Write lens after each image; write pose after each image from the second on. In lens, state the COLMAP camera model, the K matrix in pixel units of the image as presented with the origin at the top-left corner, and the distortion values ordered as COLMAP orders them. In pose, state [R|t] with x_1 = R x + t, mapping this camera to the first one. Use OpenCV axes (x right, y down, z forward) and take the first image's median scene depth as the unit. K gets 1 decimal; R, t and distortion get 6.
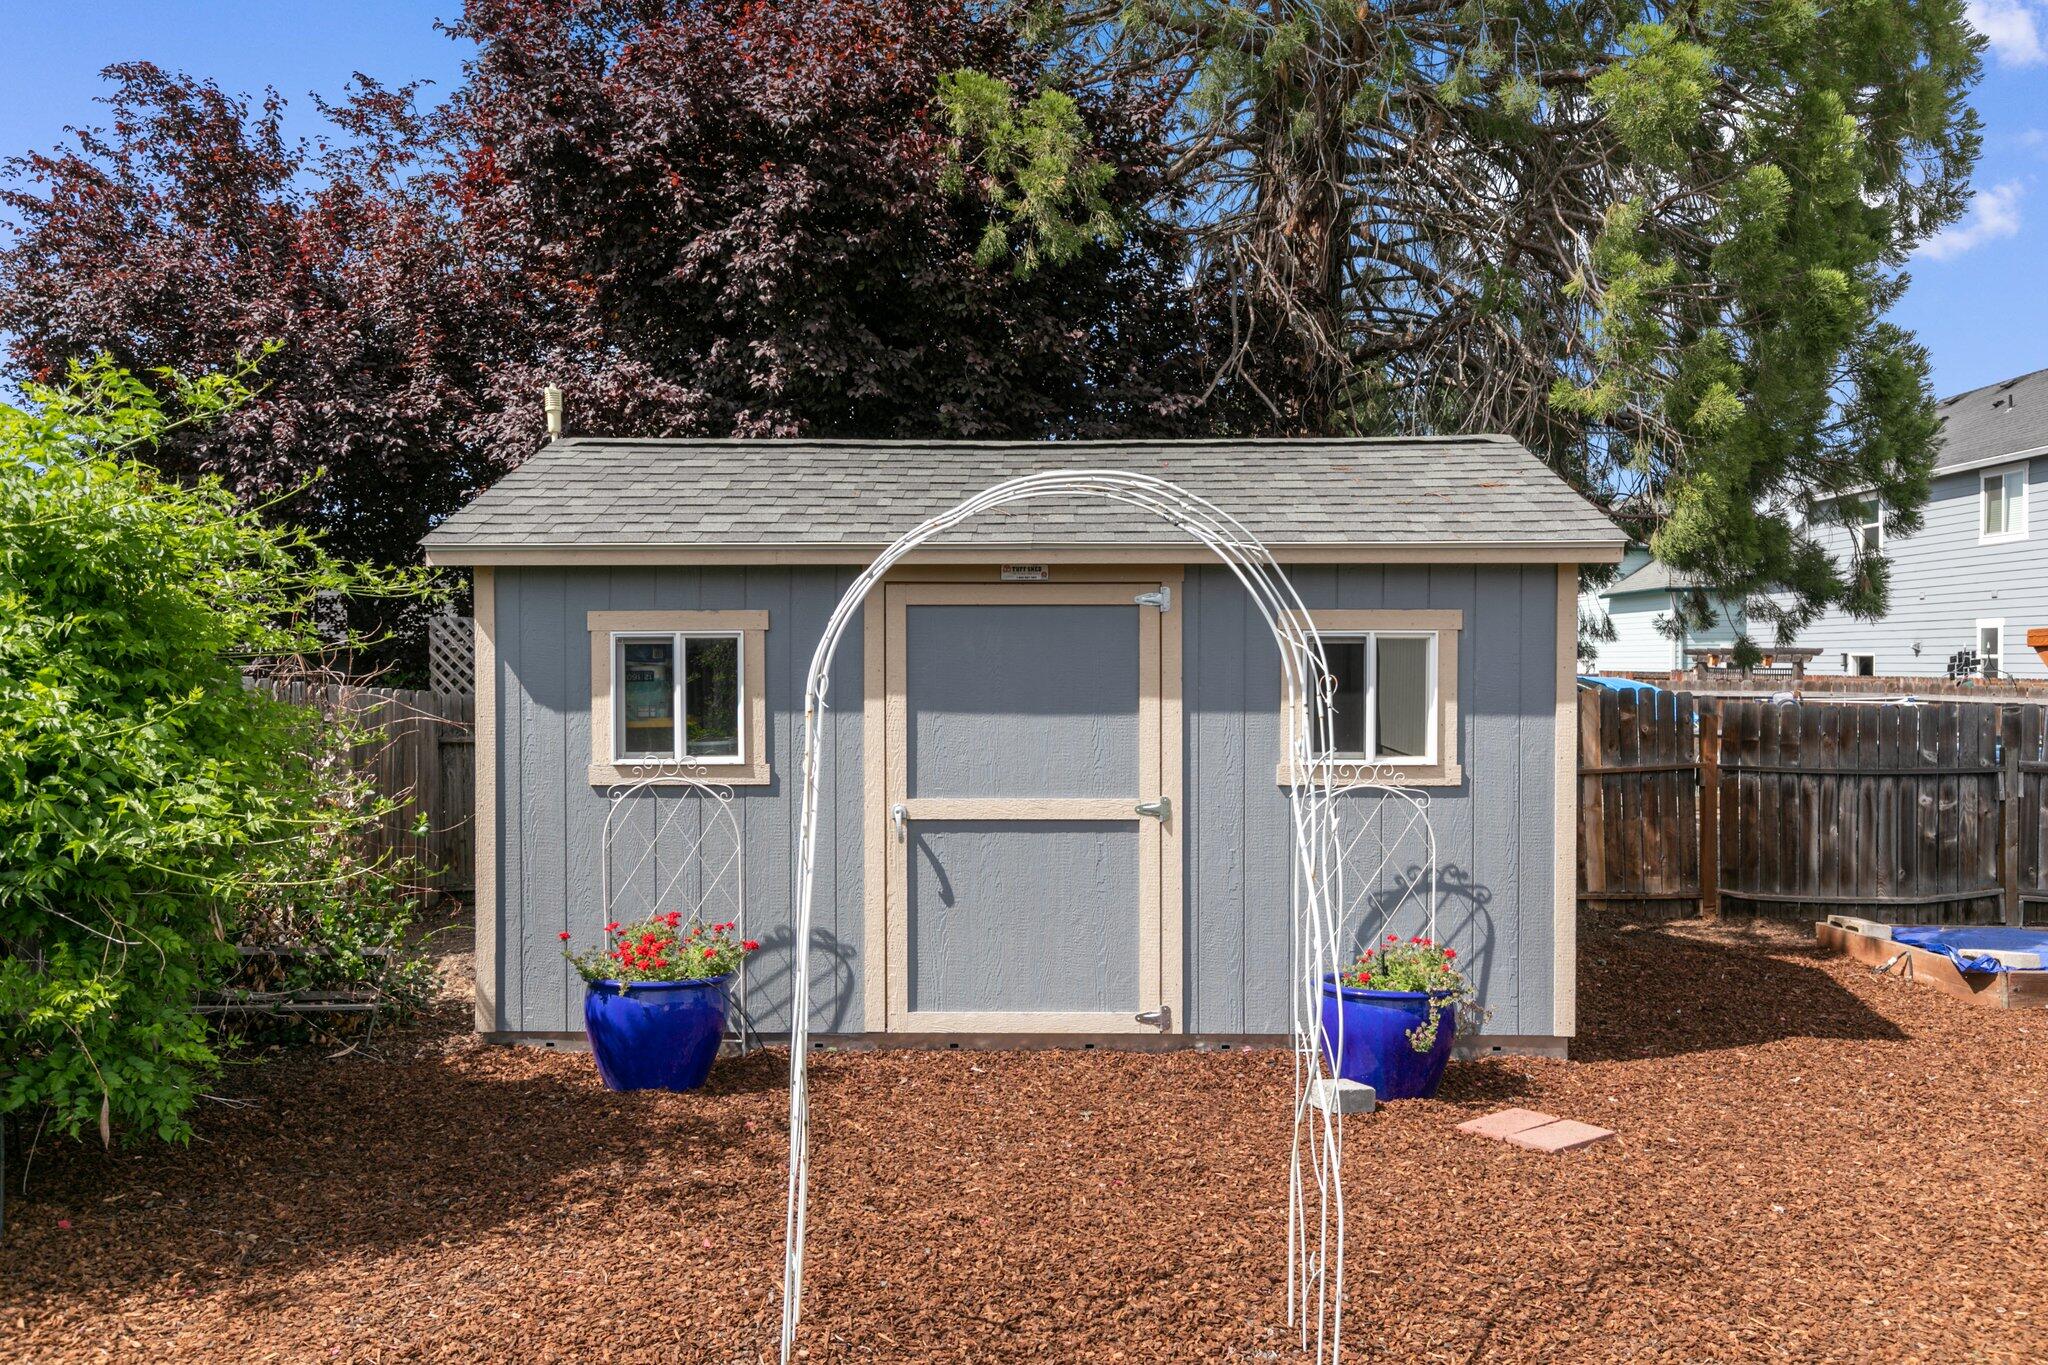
lens RADIAL K [[1440.7, 0, 1024.0], [0, 1440.7, 682.5], [0, 0, 1]] dist [-0.012846, 0.001442]
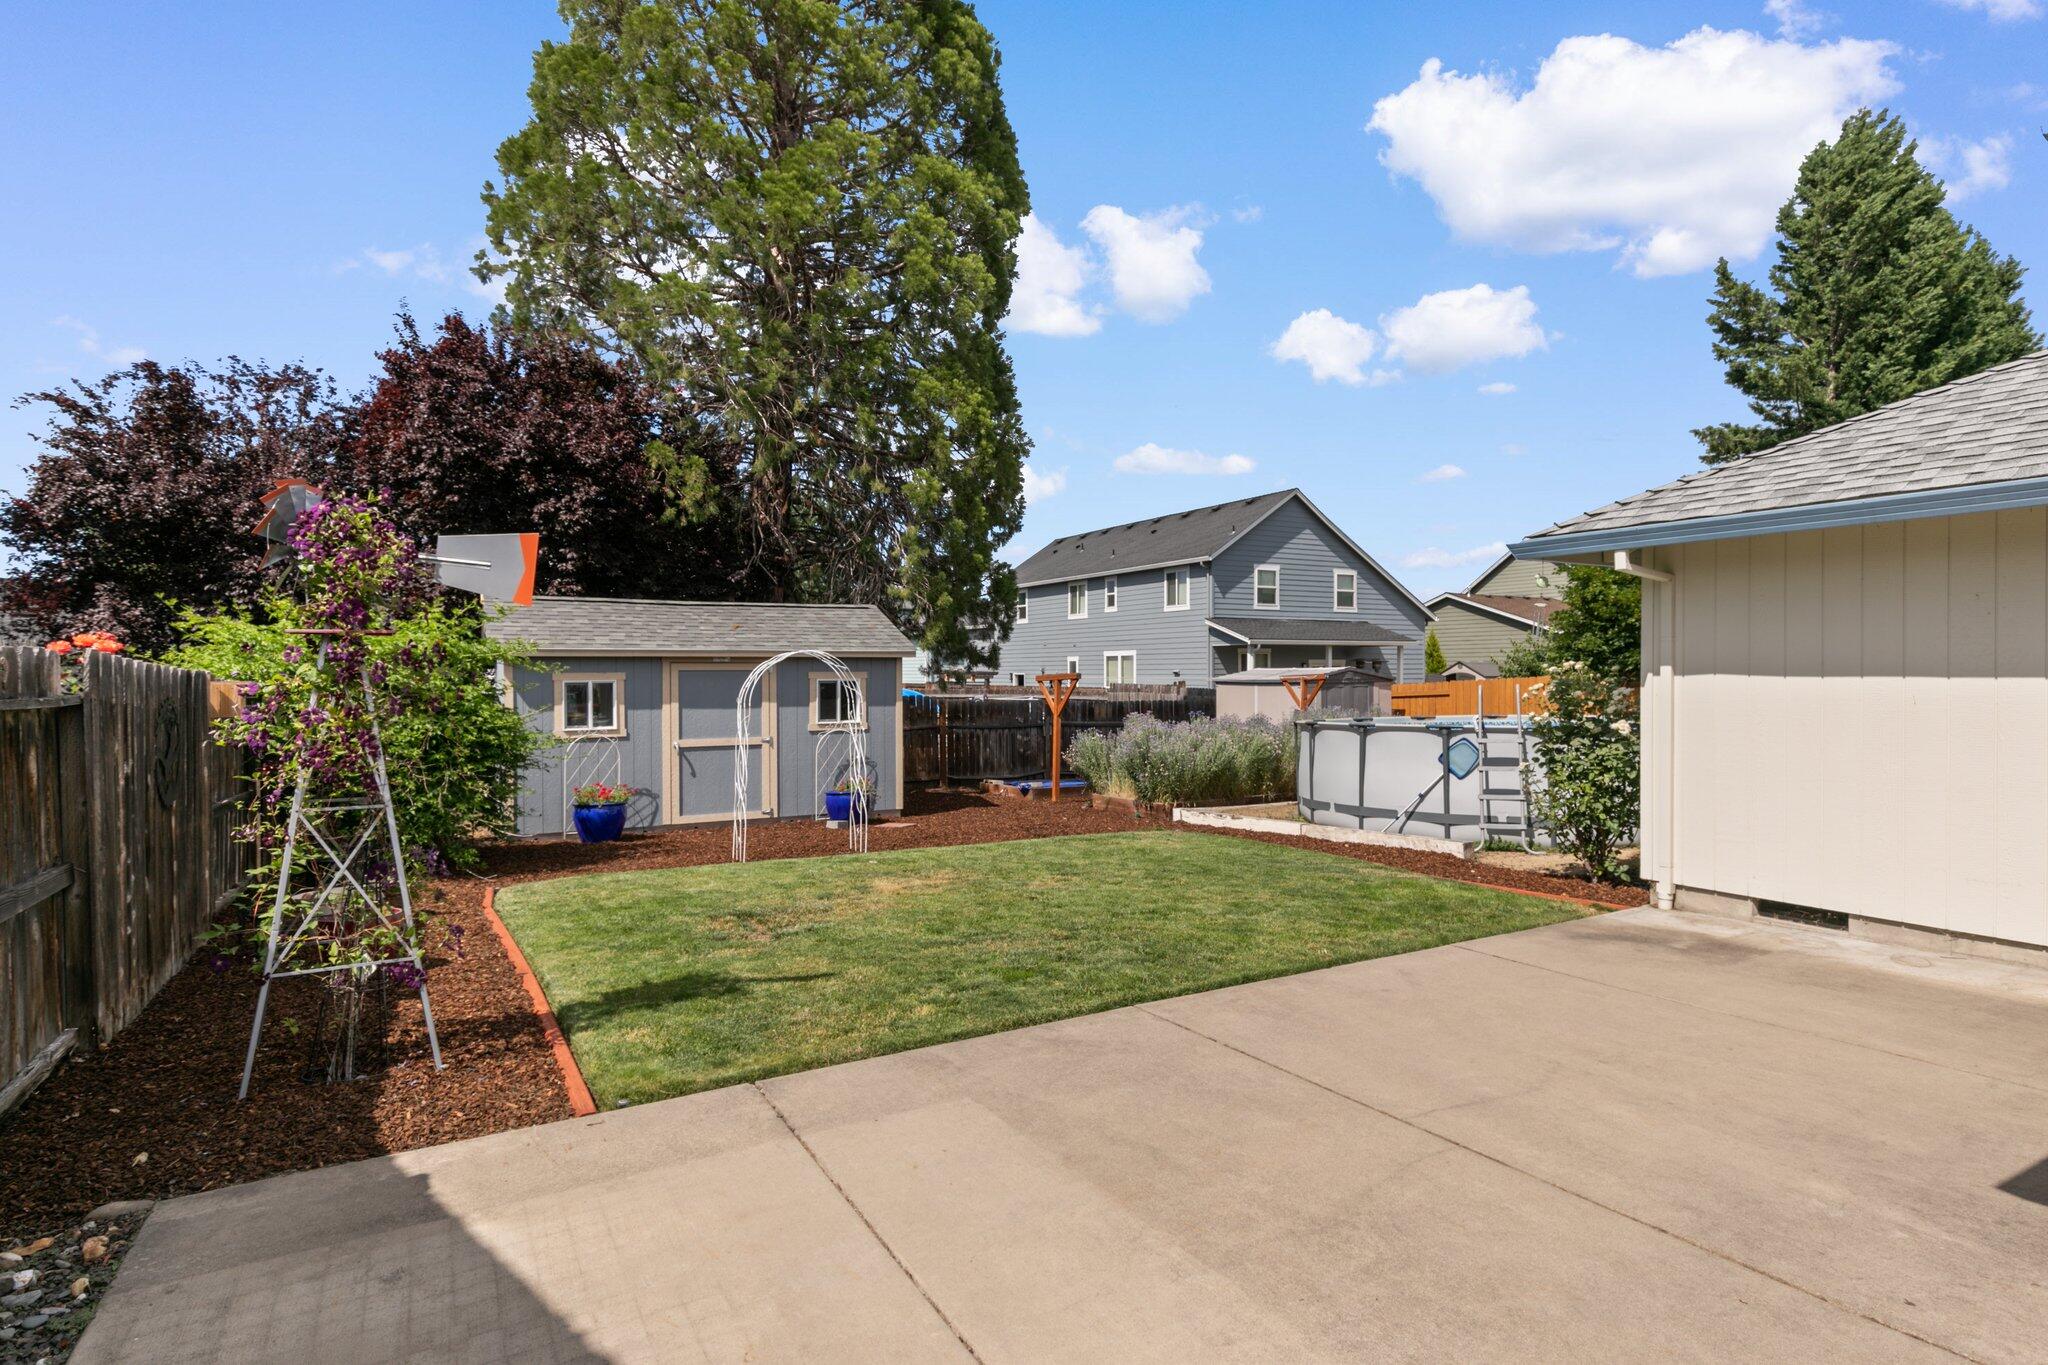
lens RADIAL K [[1083.5, 0, 1039.5], [0, 1083.5, 679.6], [0, 0, 1]] dist [-0.000825, 0.000324]
pose [[0.863913, -0.005880, 0.503606, -0.411490], [0.009625, 0.999942, -0.004836, -0.014934], [-0.503549, 0.009025, 0.863920, -0.898854]]
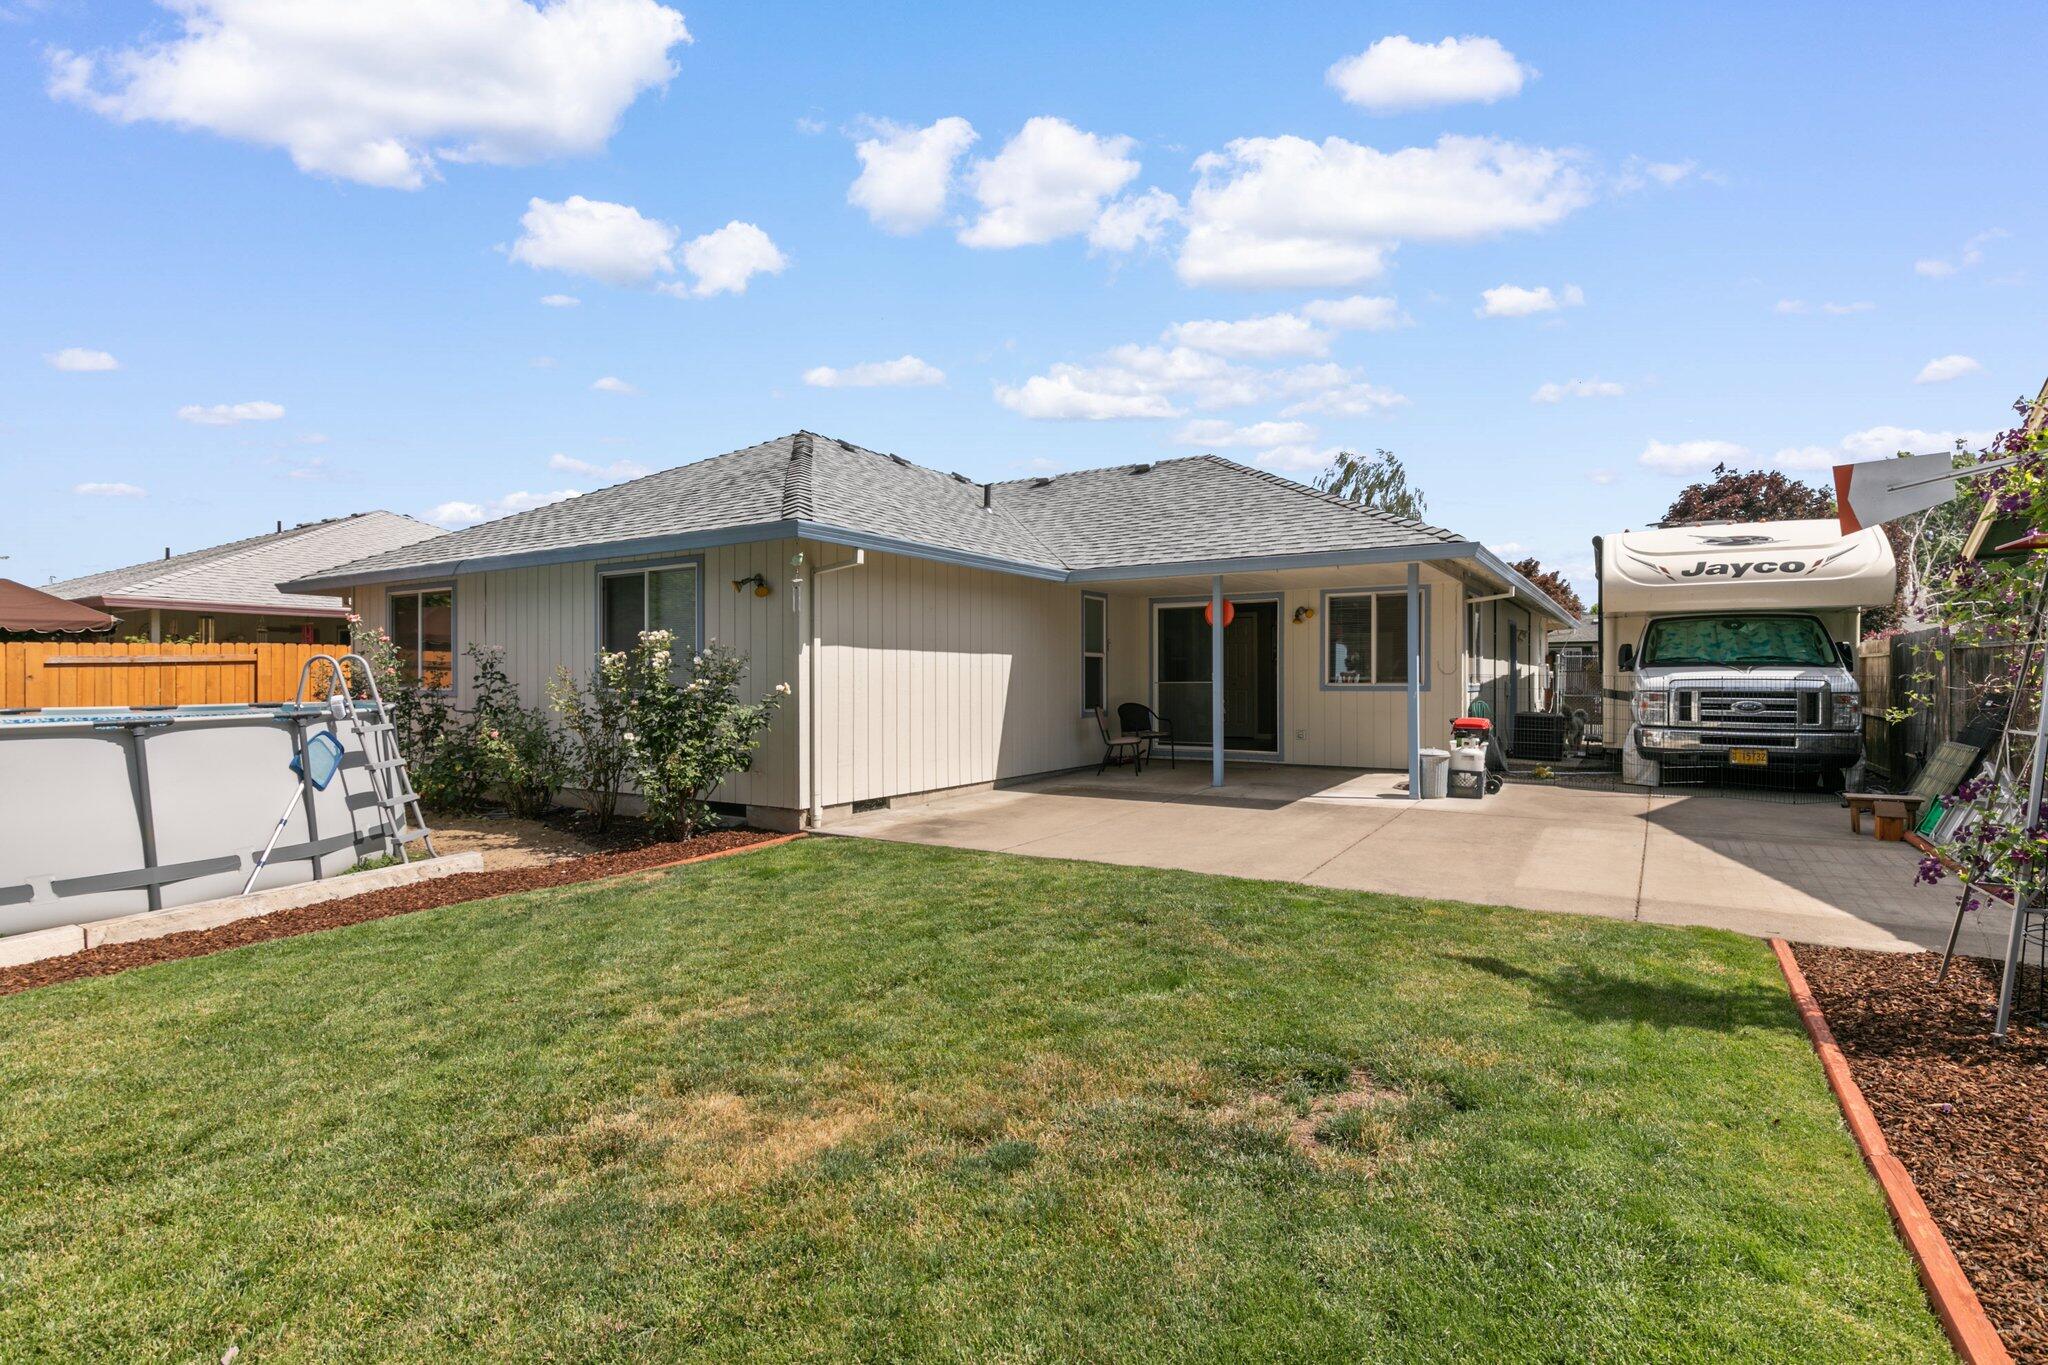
lens RADIAL K [[967.4, 0, 1073.9], [0, 967.4, 676.3], [0, 0, 1]] dist [-0.001750, -0.000225]
pose [[-0.862138, 0.004156, 0.506656, -0.274102], [0.009443, 0.999924, 0.007866, 0.008641], [-0.506585, 0.011566, -0.862112, 0.352824]]
